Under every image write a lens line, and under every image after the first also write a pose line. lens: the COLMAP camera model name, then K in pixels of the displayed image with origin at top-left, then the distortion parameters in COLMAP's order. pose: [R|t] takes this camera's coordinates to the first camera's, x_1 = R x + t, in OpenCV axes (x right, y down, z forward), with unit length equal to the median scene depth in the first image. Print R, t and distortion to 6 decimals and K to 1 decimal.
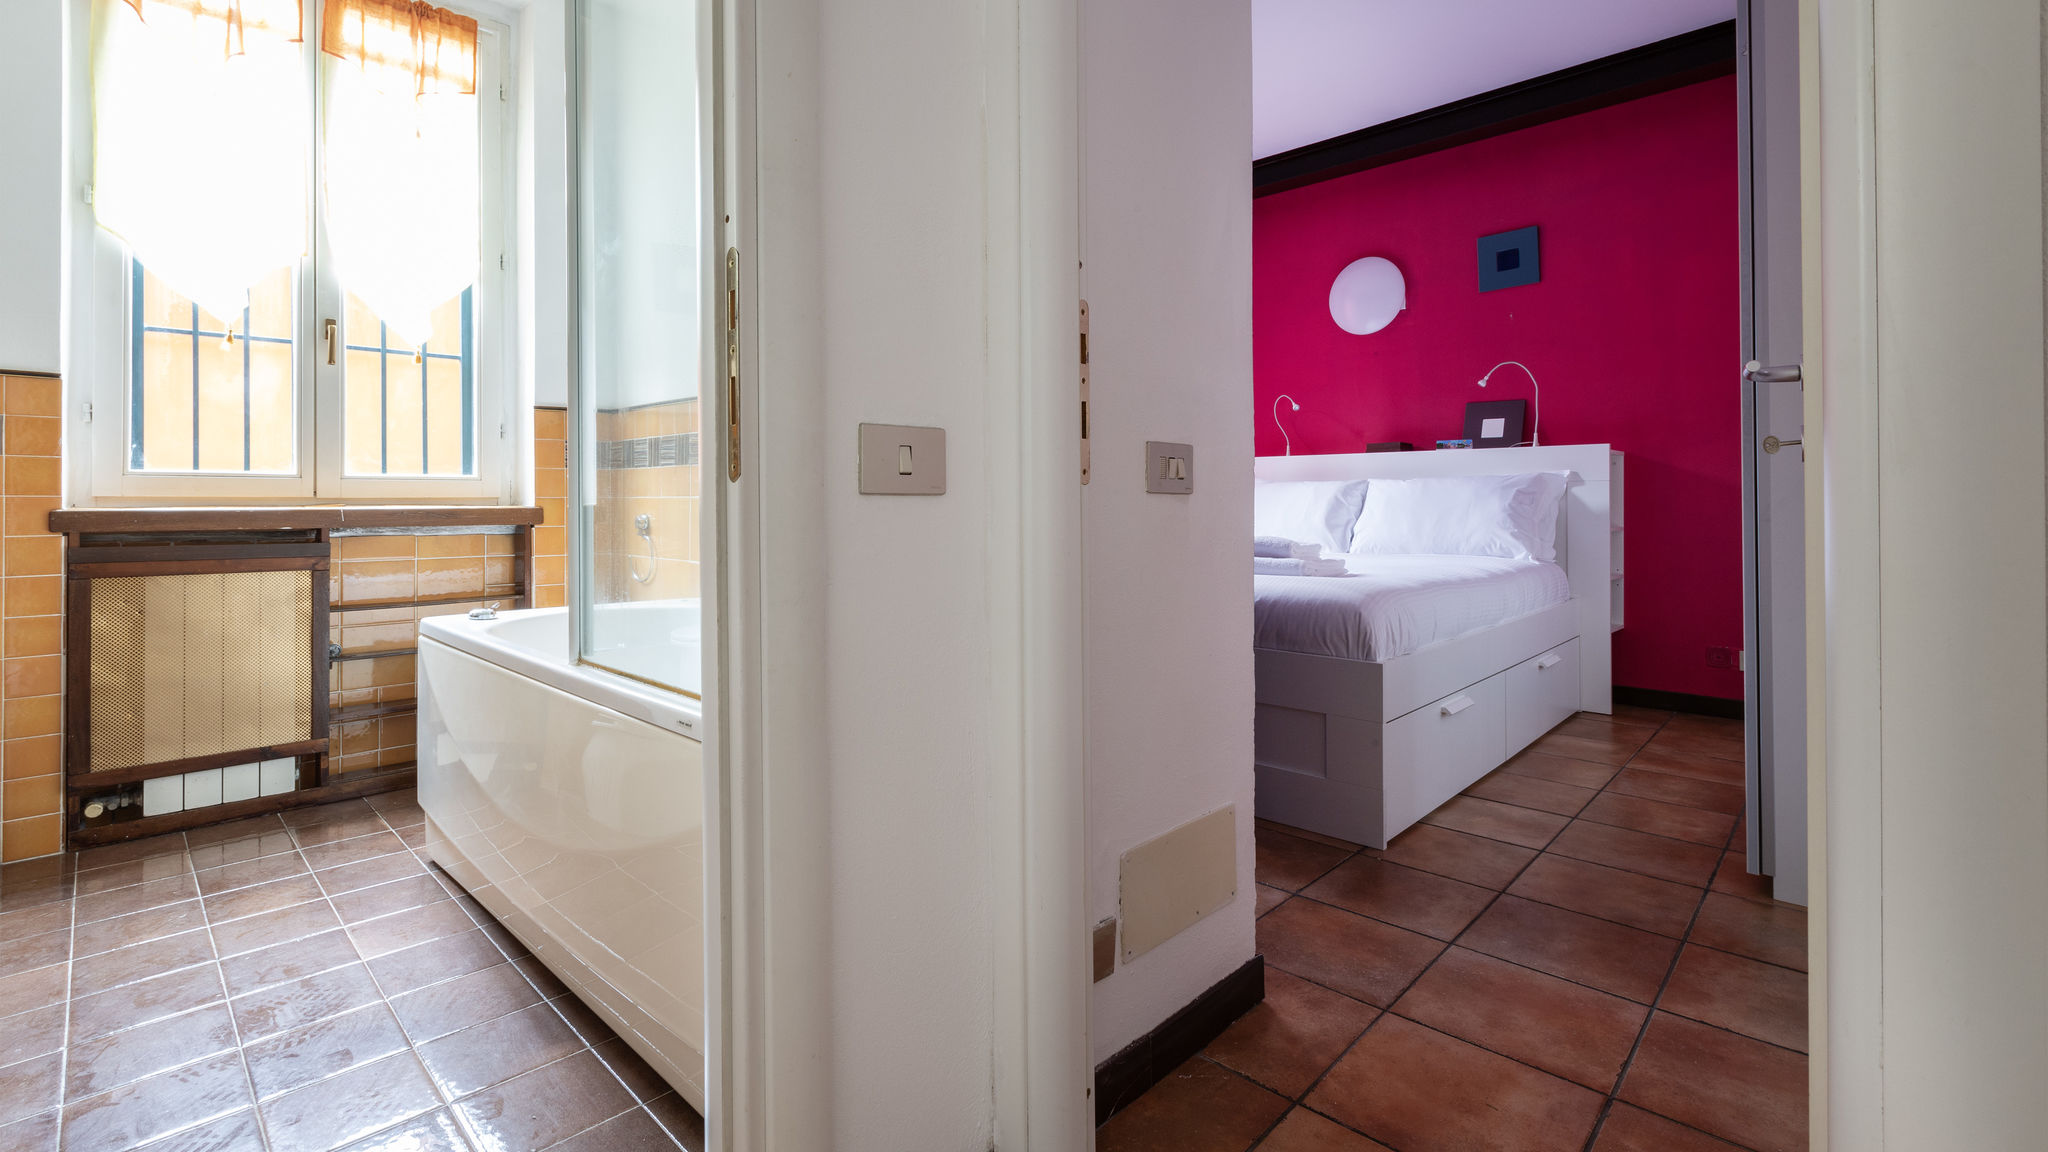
lens RADIAL K [[917.8, 0, 1018.0], [0, 917.8, 496.7], [0, 0, 1]] dist [0.000971, -0.001792]
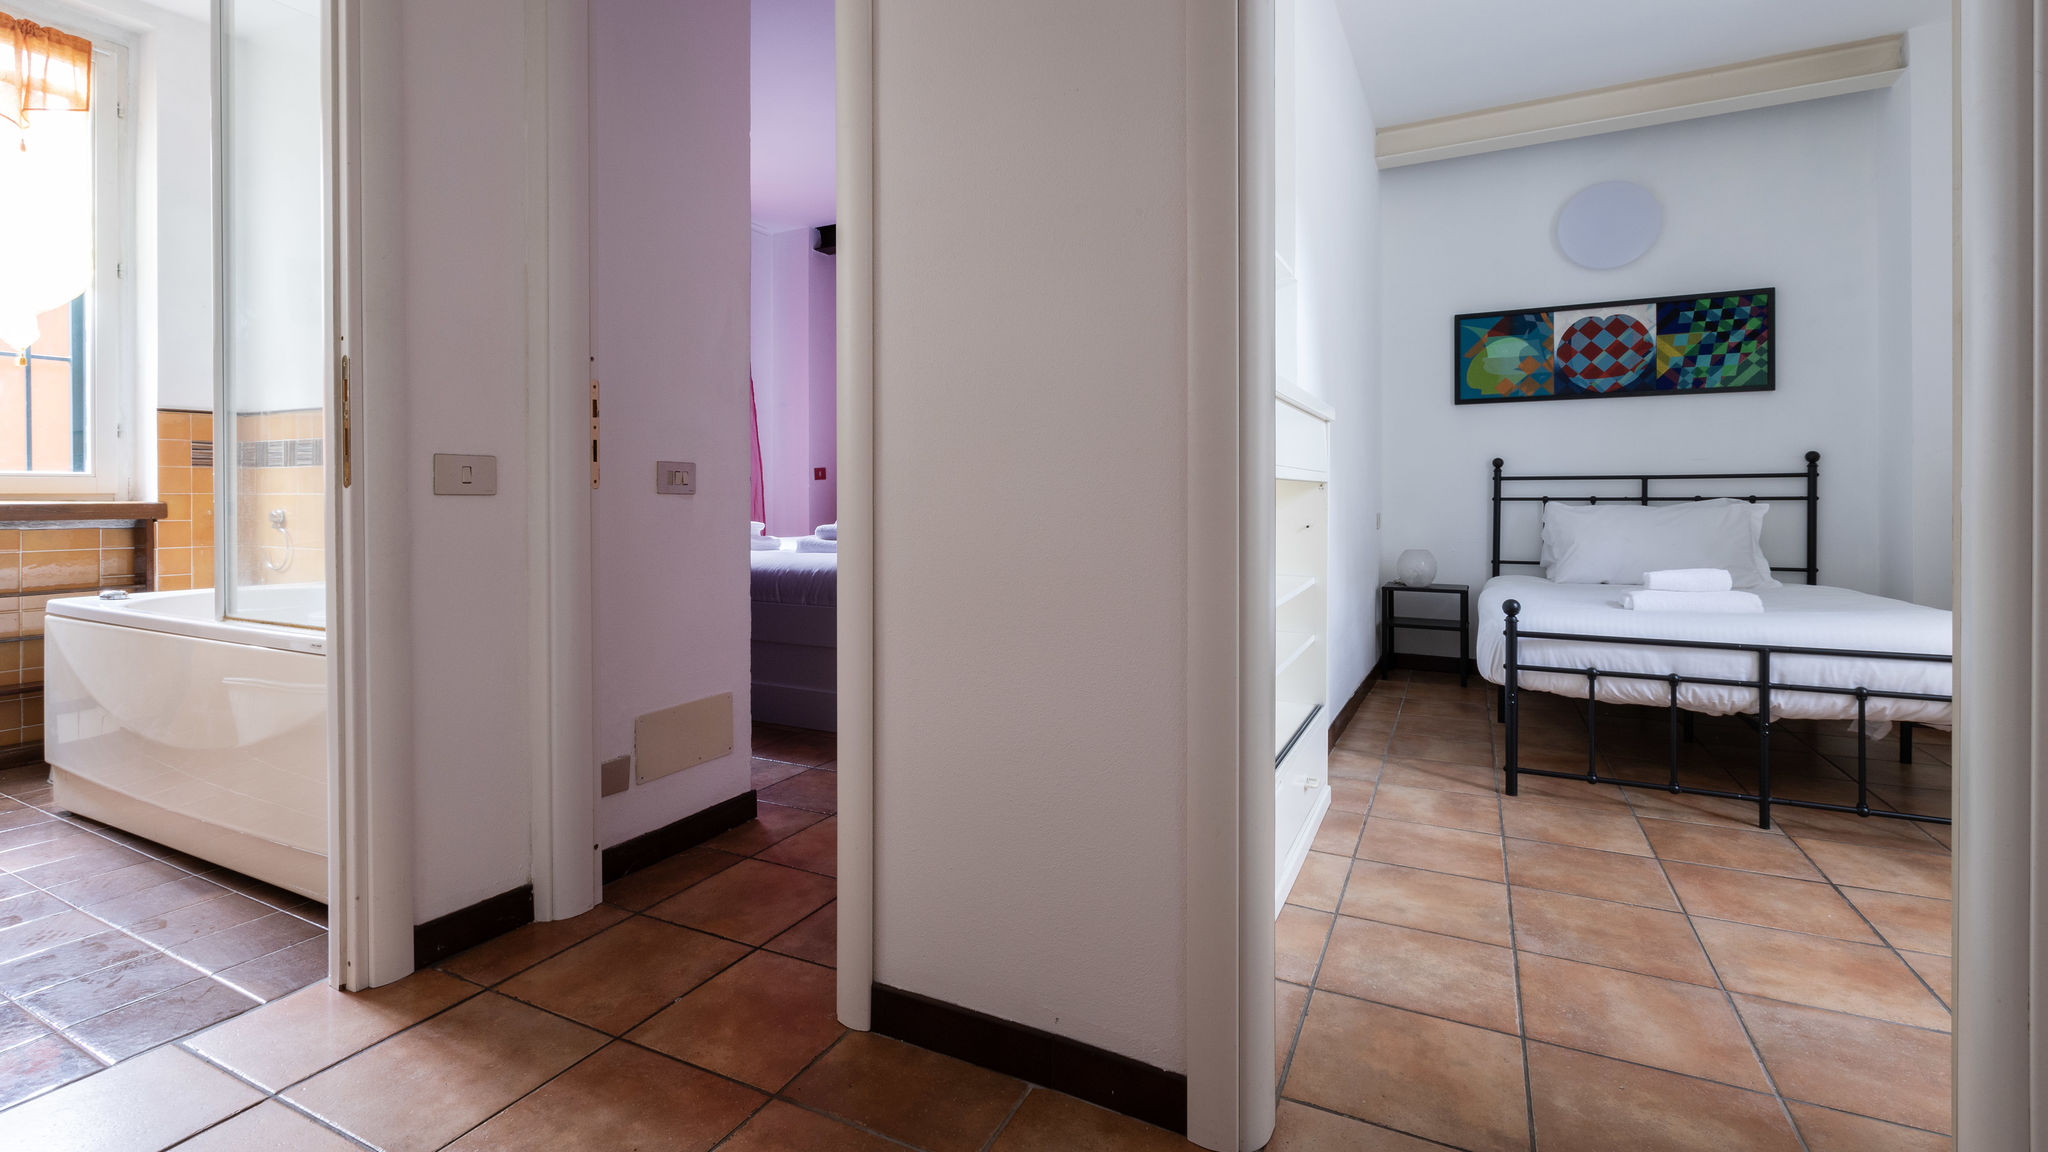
lens RADIAL K [[917.8, 0, 1024.4], [0, 917.8, 496.2], [0, 0, 1]] dist [0.000971, -0.001792]
pose [[0.955532, 0.001662, 0.294883, 0.147341], [-0.002879, 0.999989, 0.003694, -0.003697], [-0.294874, -0.004378, 0.955526, -0.379409]]
